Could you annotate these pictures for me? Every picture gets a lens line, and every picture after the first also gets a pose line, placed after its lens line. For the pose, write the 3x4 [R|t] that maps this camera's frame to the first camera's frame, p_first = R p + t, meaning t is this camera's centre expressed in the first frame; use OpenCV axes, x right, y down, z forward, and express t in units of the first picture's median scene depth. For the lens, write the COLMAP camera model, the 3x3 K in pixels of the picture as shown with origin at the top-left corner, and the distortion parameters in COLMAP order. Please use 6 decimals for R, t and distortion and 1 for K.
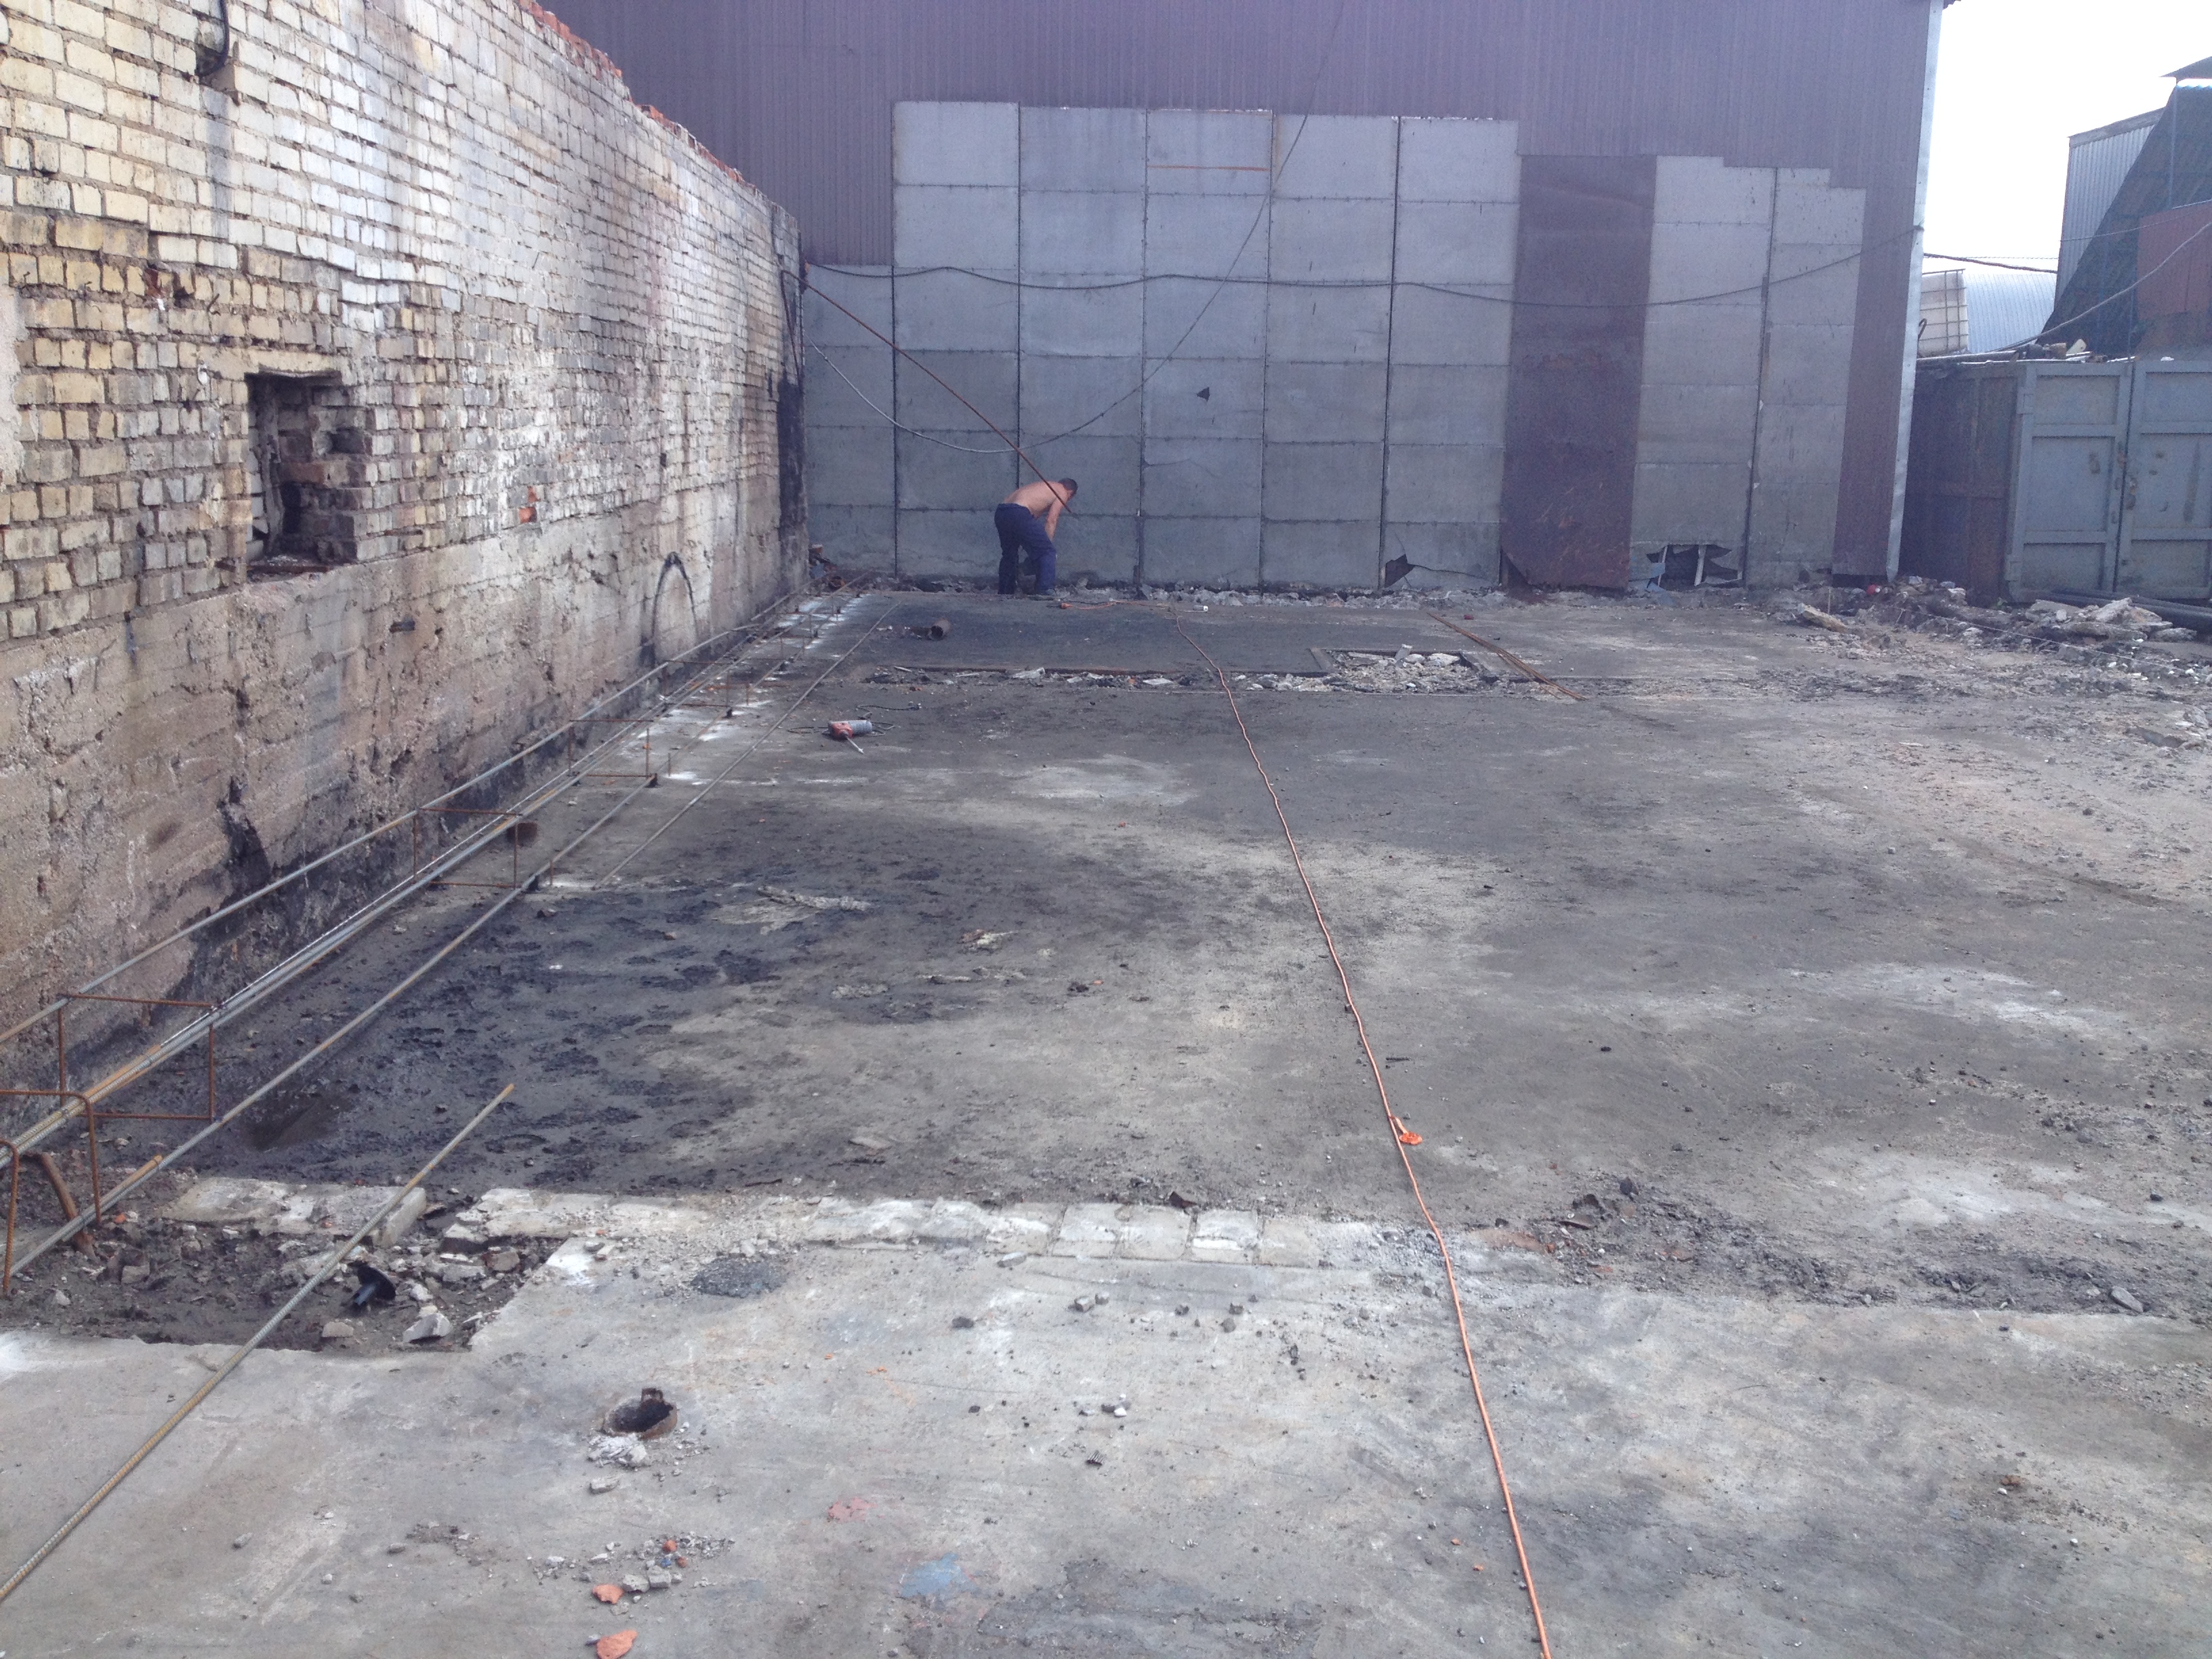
lens RADIAL K [[2070.7, 0, 1101.5], [0, 2070.7, 846.2], [0, 0, 1]] dist [-0.007755, 0.000000]
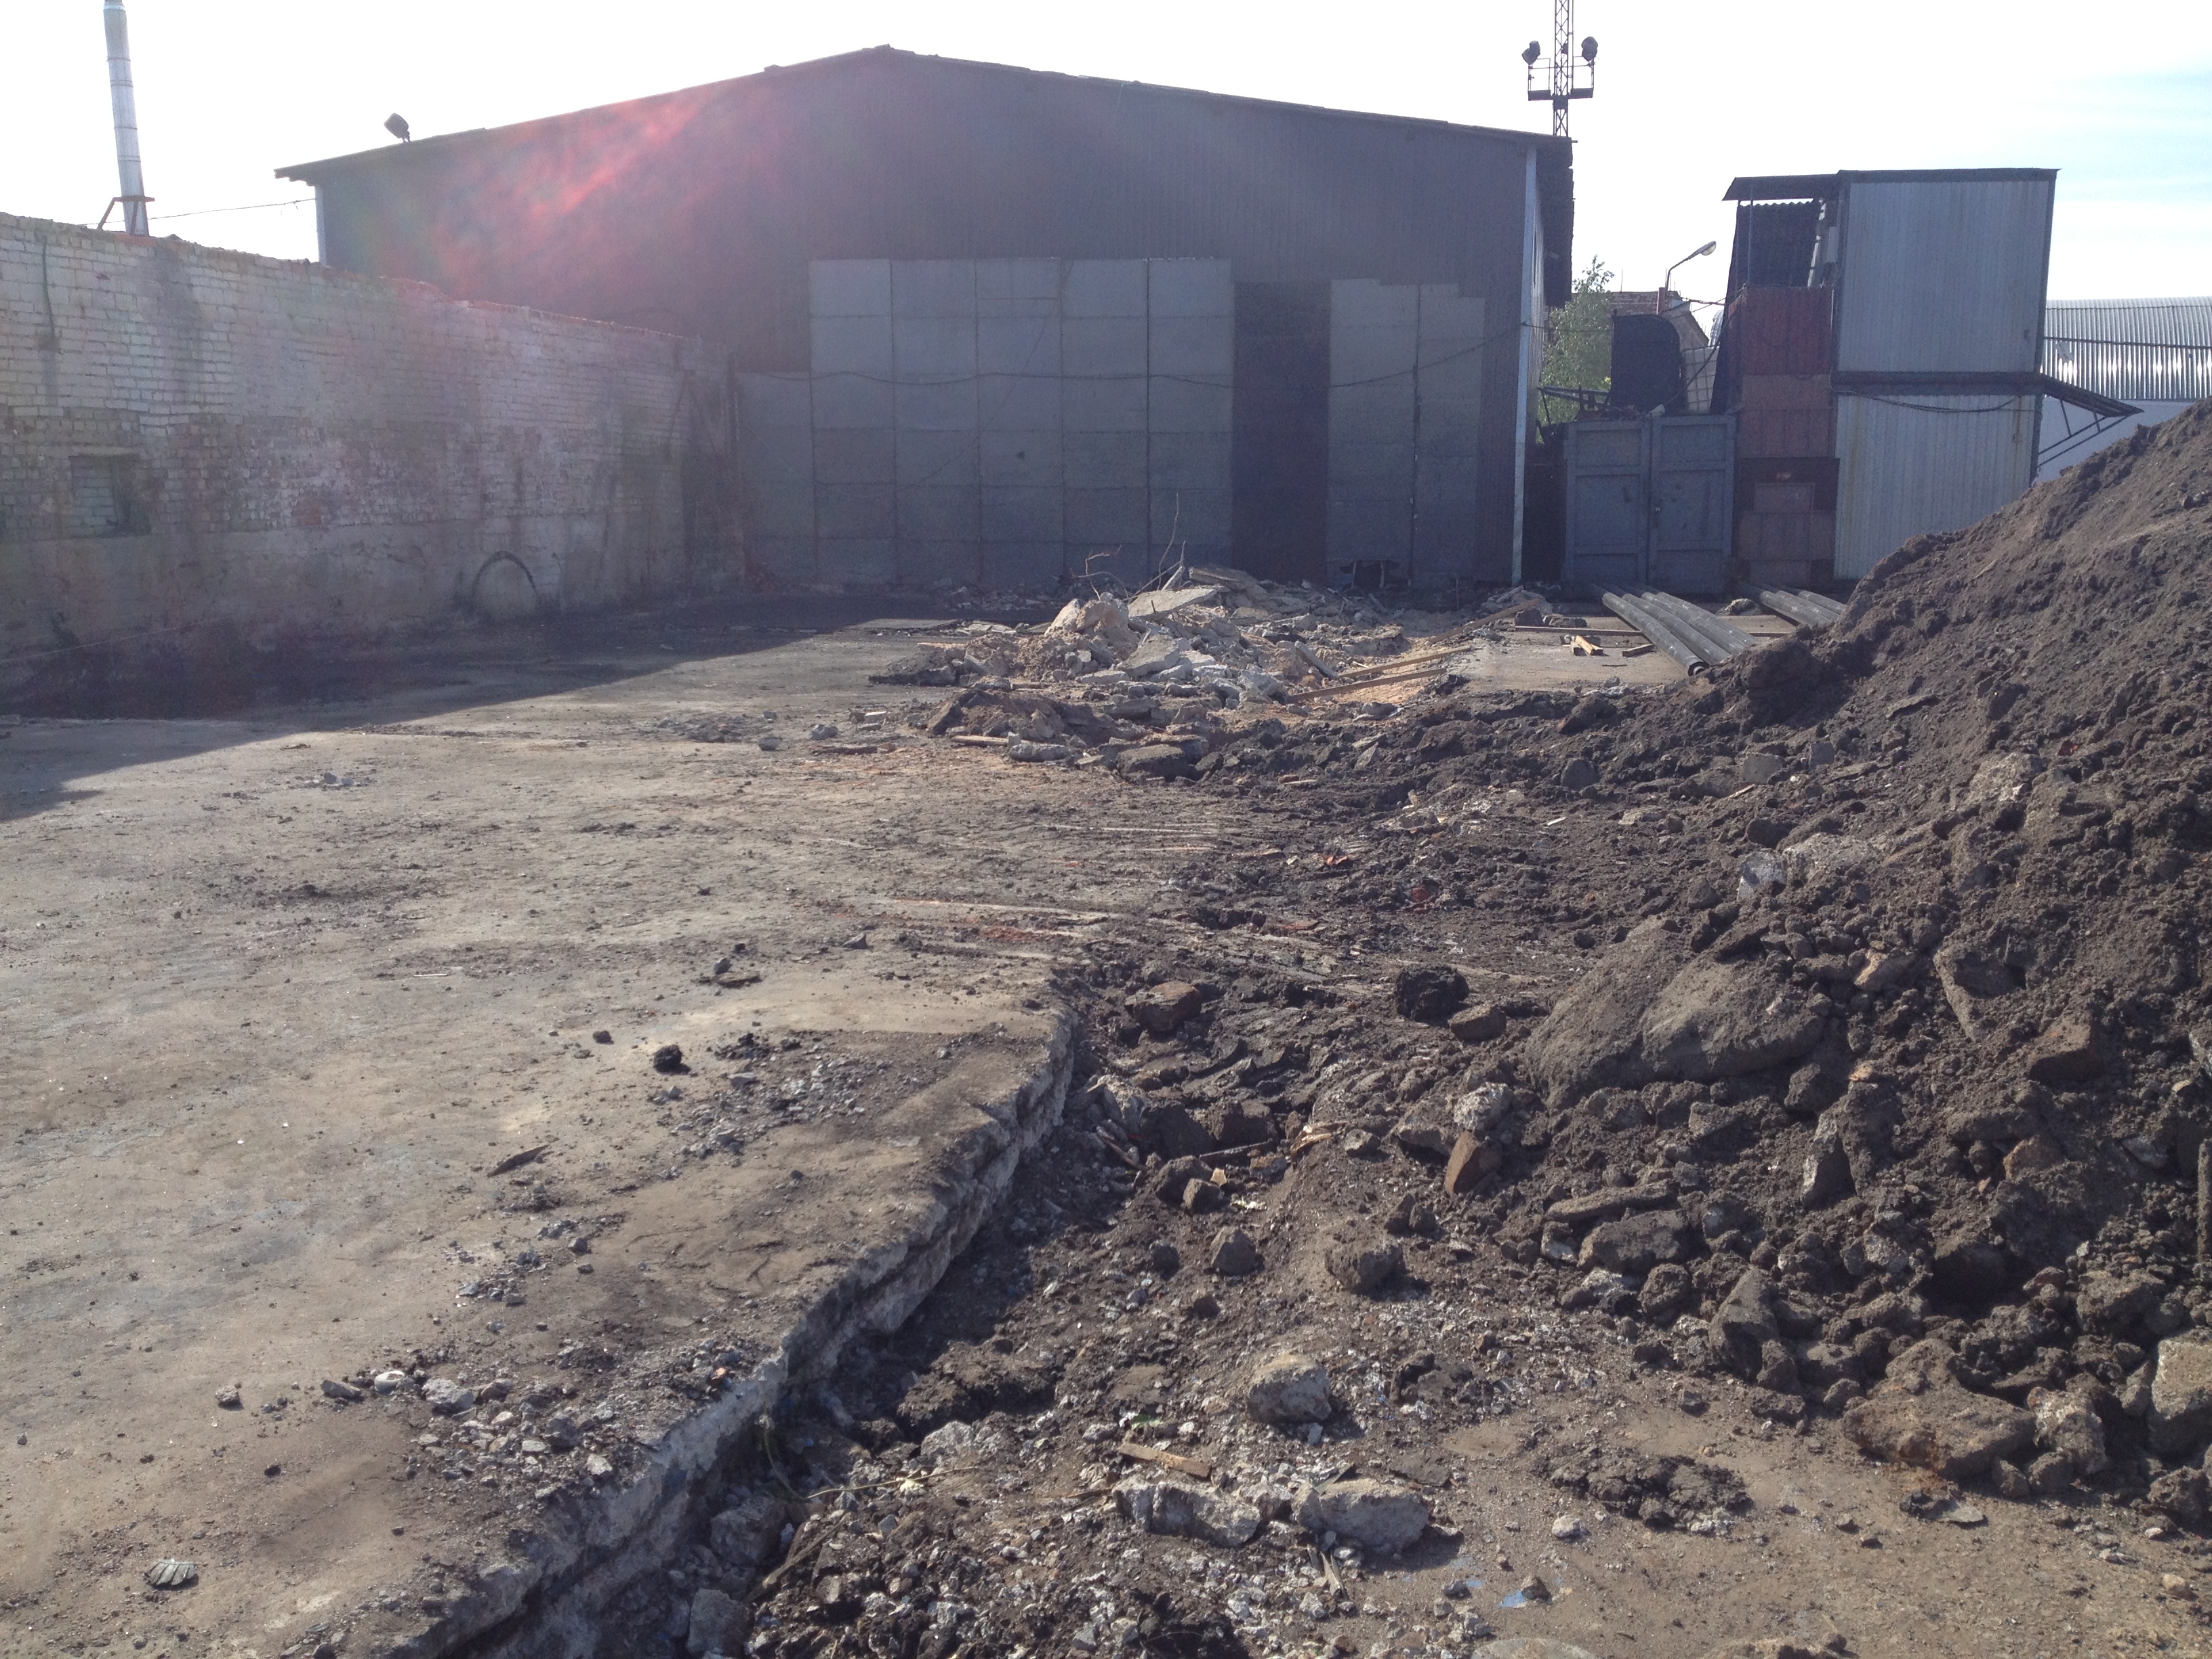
lens RADIAL K [[2070.7, 0, 1117.6], [0, 2070.7, 830.1], [0, 0, 1]] dist [-0.007755, 0.000000]
pose [[0.977051, 0.023017, -0.211760, 0.427978], [-0.030905, 0.998943, -0.034016, 0.086067], [0.210753, 0.039780, 0.976730, -0.369071]]
